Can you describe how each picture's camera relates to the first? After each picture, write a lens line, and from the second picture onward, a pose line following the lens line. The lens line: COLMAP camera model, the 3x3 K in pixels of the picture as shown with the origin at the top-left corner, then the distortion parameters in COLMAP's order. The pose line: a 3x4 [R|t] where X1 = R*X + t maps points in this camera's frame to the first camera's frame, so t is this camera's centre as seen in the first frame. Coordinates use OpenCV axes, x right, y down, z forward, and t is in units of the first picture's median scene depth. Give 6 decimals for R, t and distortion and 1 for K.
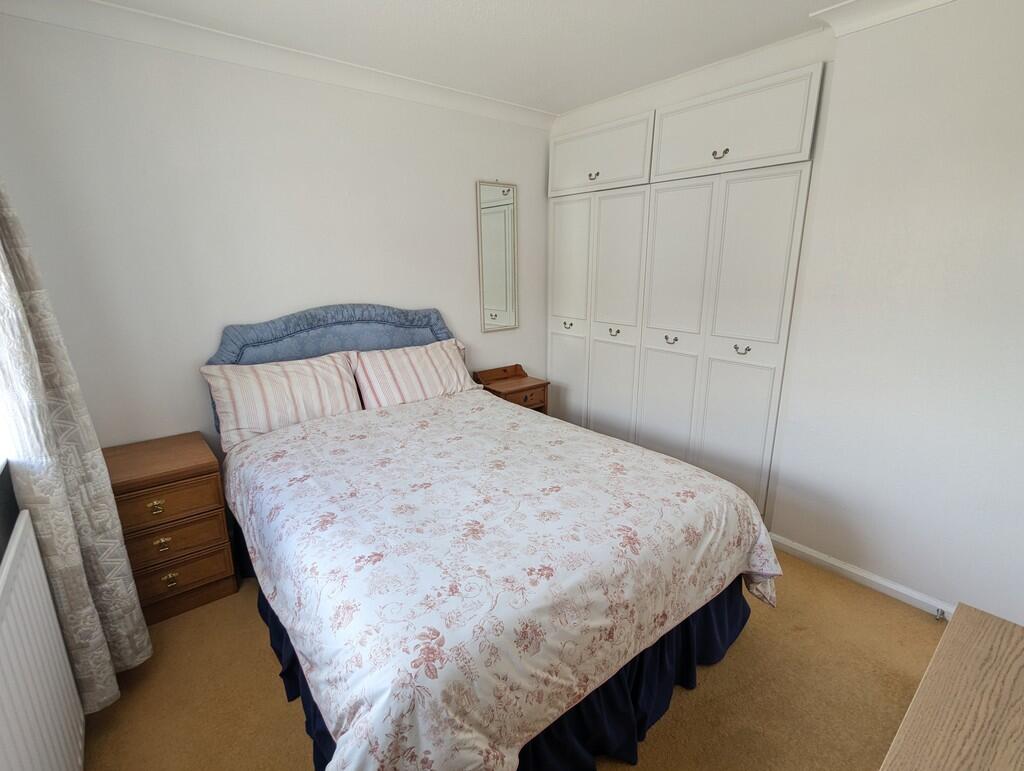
lens RADIAL K [[486.3, 0, 510.3], [0, 486.3, 385.8], [0, 0, 1]] dist [-0.000097, 0.000051]
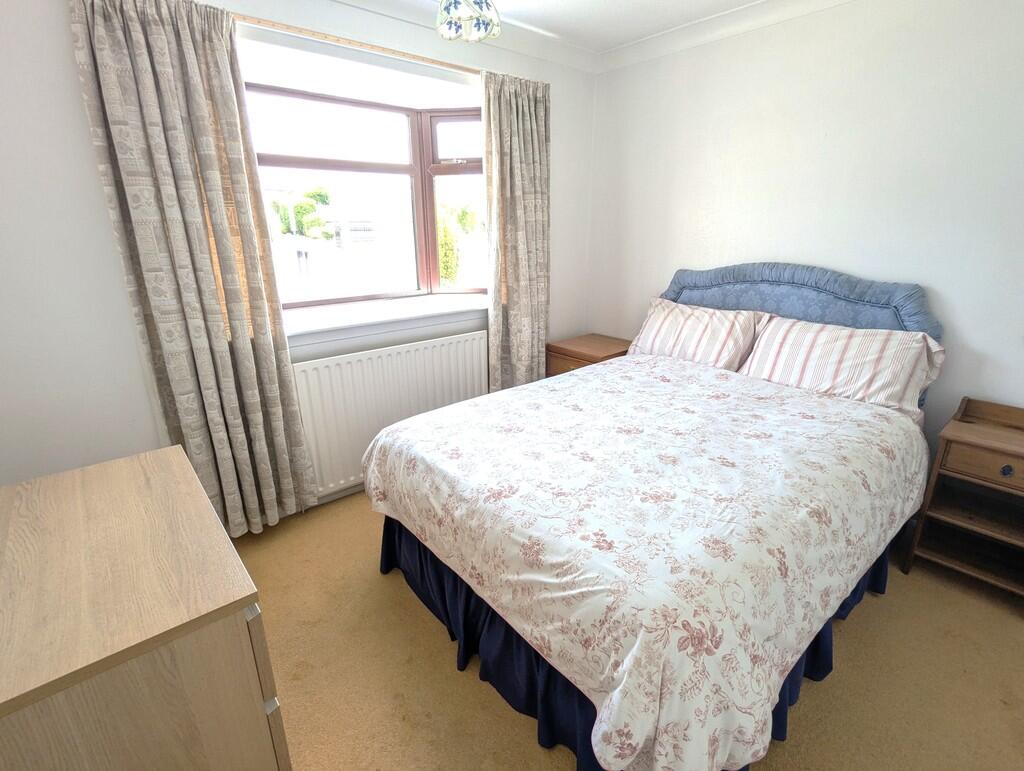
lens RADIAL K [[486.3, 0, 511.6], [0, 486.3, 383.4], [0, 0, 1]] dist [-0.000097, 0.000051]
pose [[0.030748, 0.321503, -0.946409, 0.712816], [-0.241457, 0.921203, 0.305096, -0.137191], [0.969924, 0.219137, 0.105954, 0.539142]]
